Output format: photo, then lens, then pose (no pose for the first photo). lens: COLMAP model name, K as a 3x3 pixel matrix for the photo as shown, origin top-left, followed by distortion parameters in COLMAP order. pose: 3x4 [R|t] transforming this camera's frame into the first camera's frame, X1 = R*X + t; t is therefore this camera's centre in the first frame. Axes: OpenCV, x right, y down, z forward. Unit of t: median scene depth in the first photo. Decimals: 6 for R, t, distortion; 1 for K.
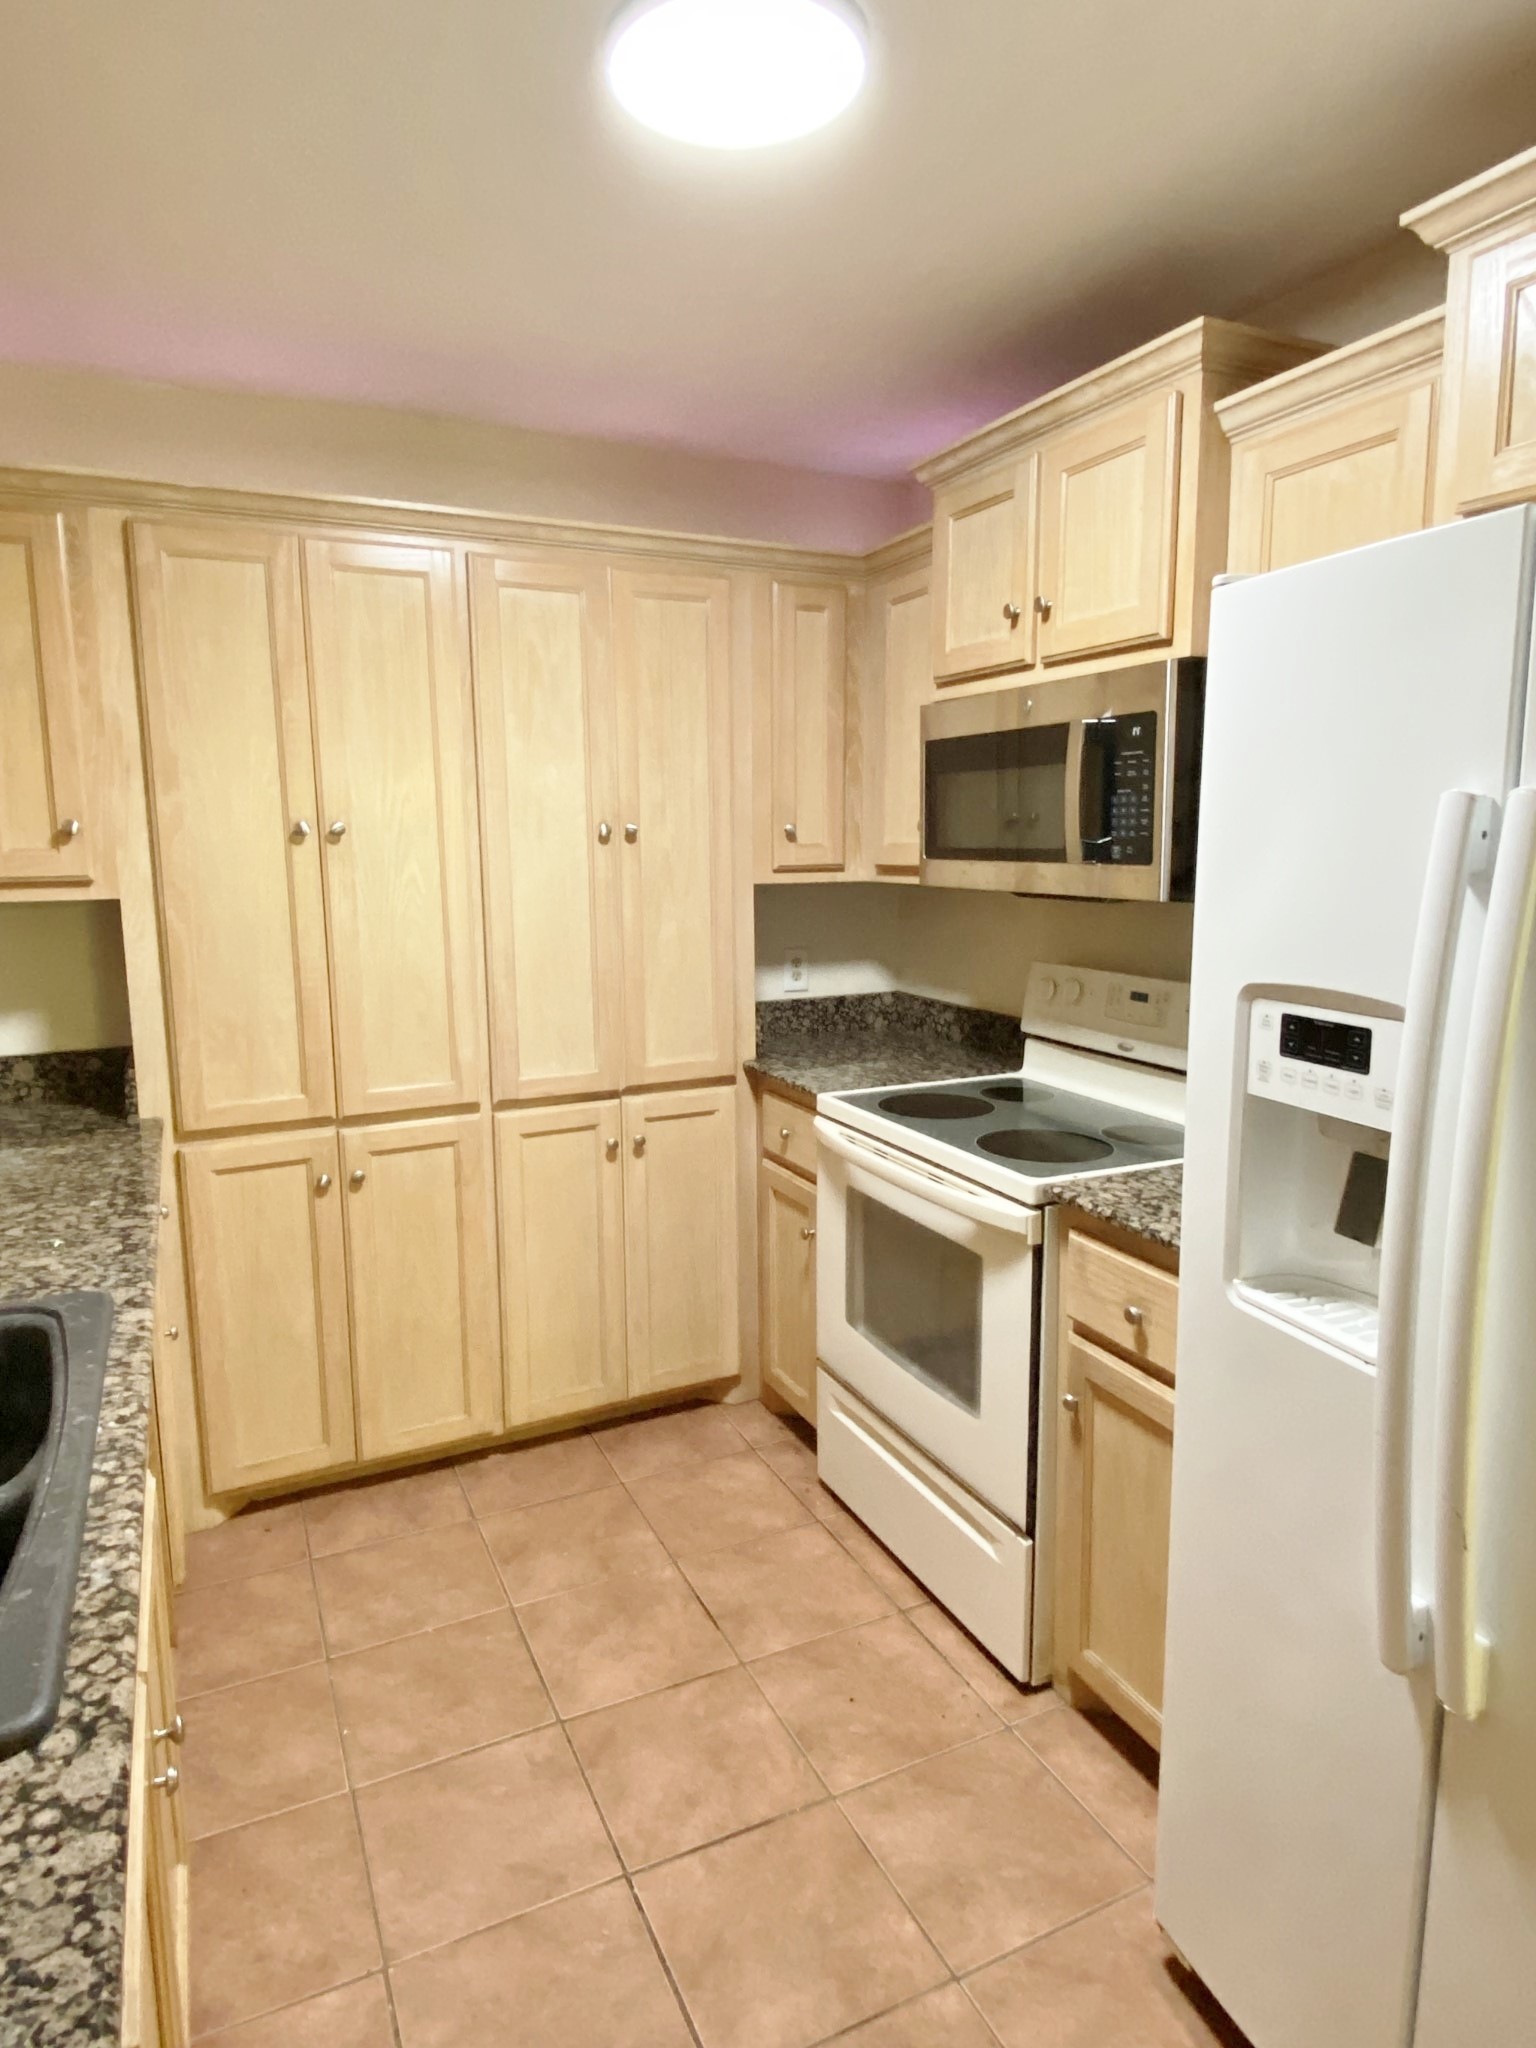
lens RADIAL K [[1211.0, 0, 768.0], [0, 1211.0, 1024.0], [0, 0, 1]] dist [0.042364, -0.038847]
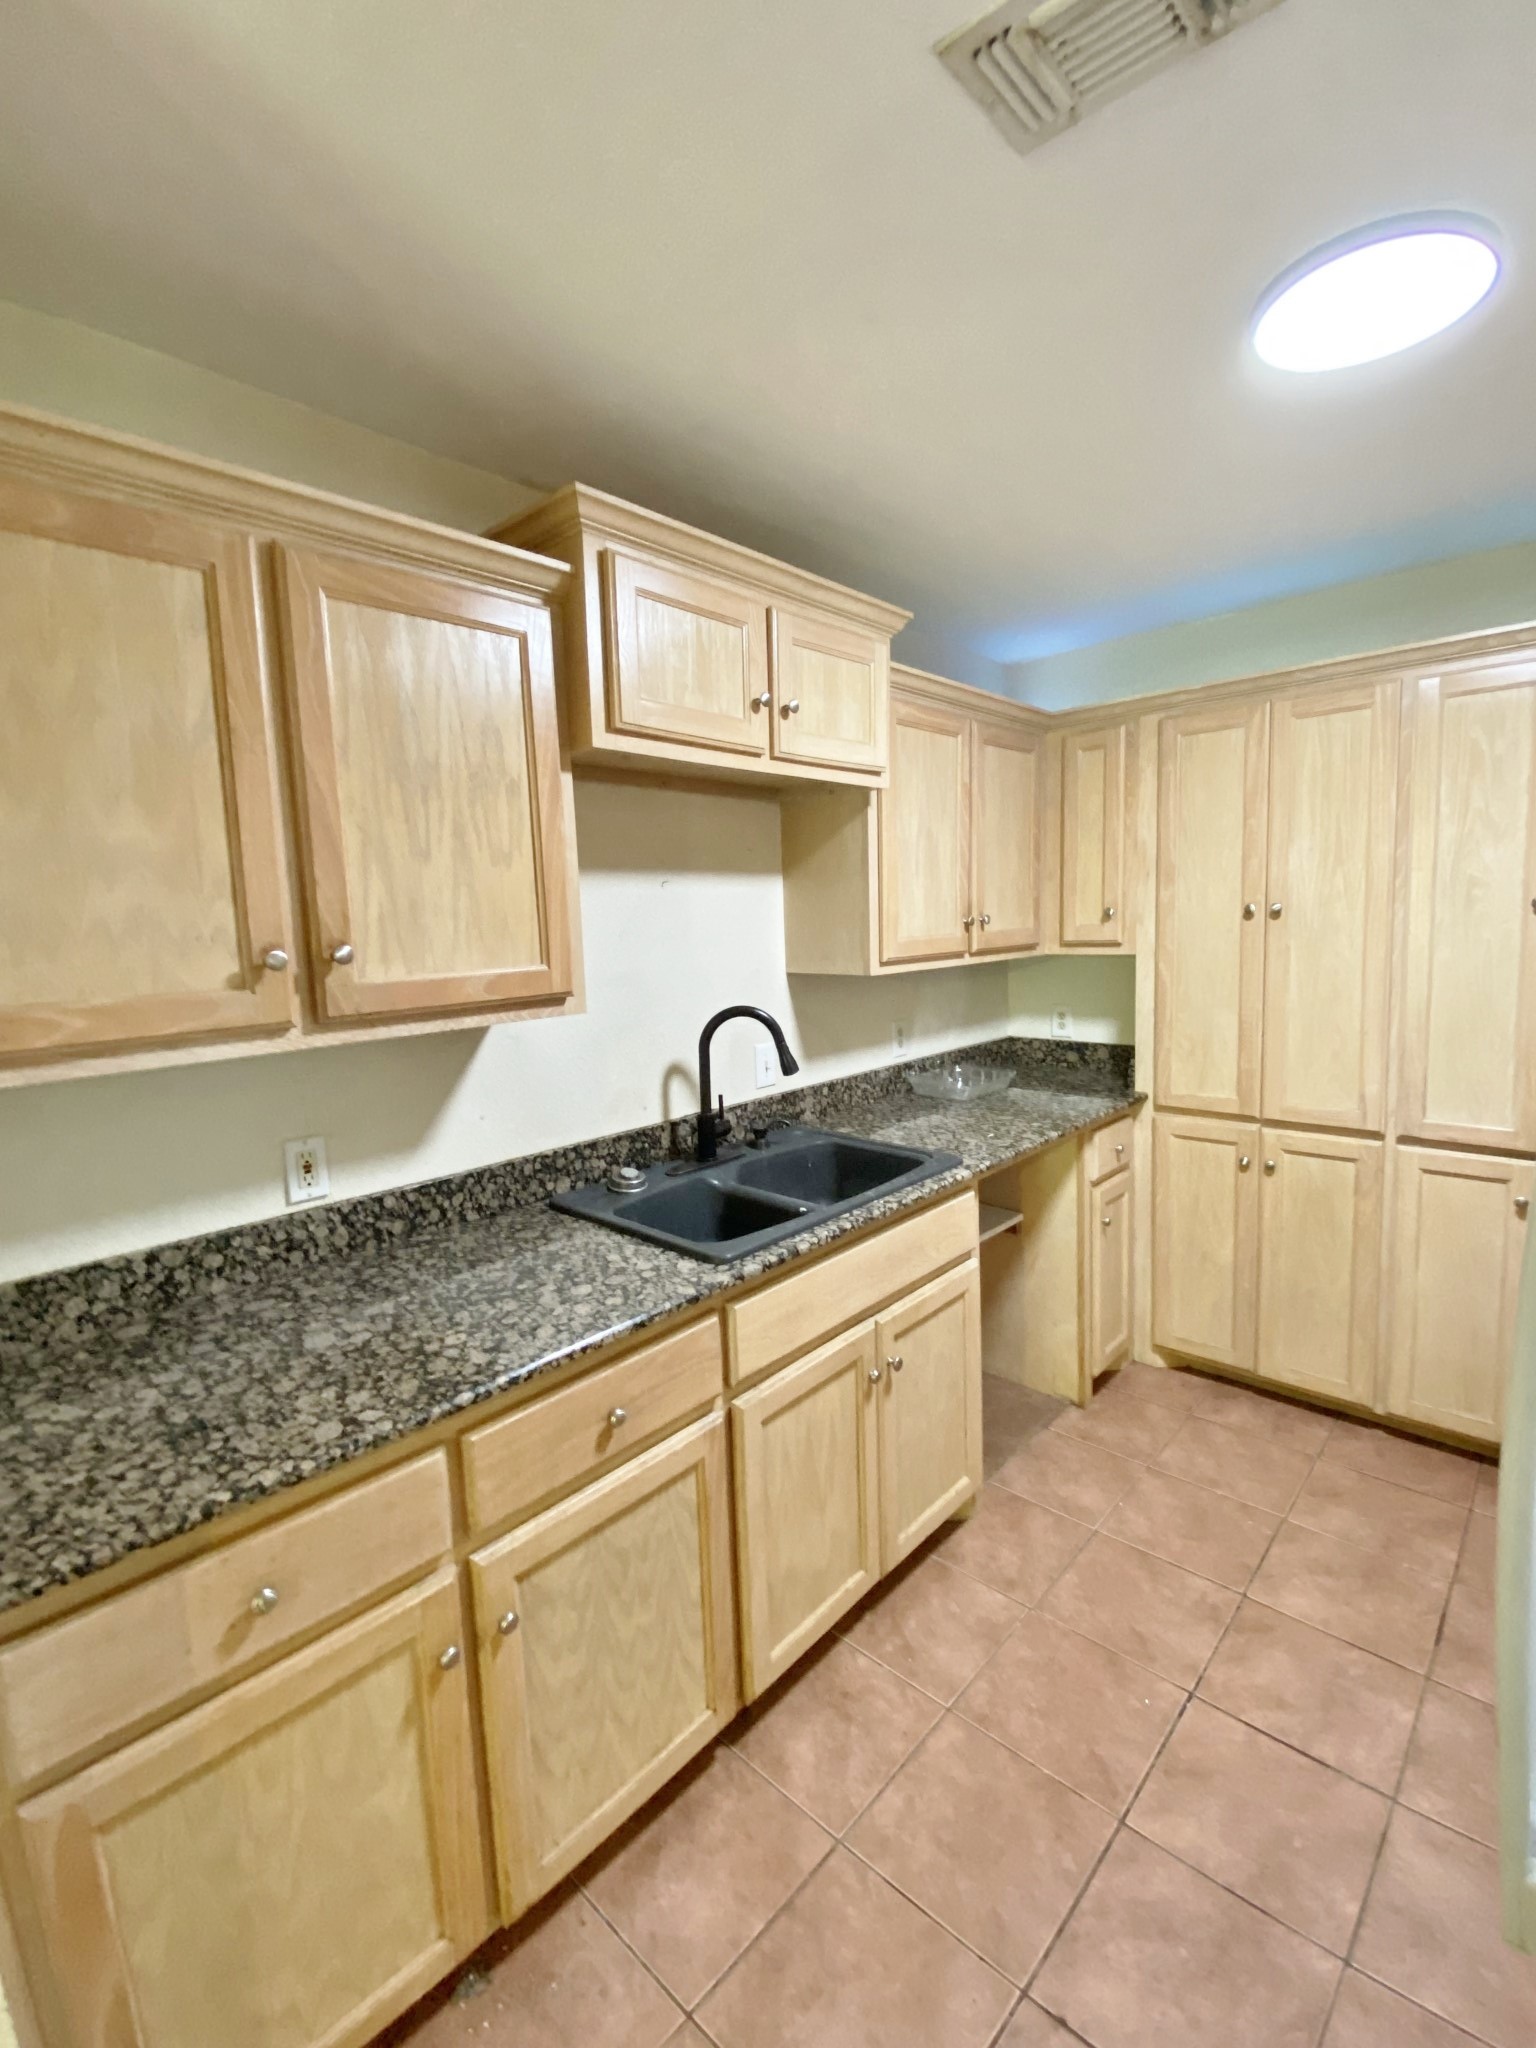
lens RADIAL K [[912.3, 0, 768.2], [0, 912.3, 1031.8], [0, 0, 1]] dist [-0.000250, -0.010815]
pose [[0.369318, 0.117274, -0.921874, 0.397337], [-0.124666, 0.989291, 0.075907, -0.030059], [0.920903, 0.086892, 0.379983, 0.095483]]
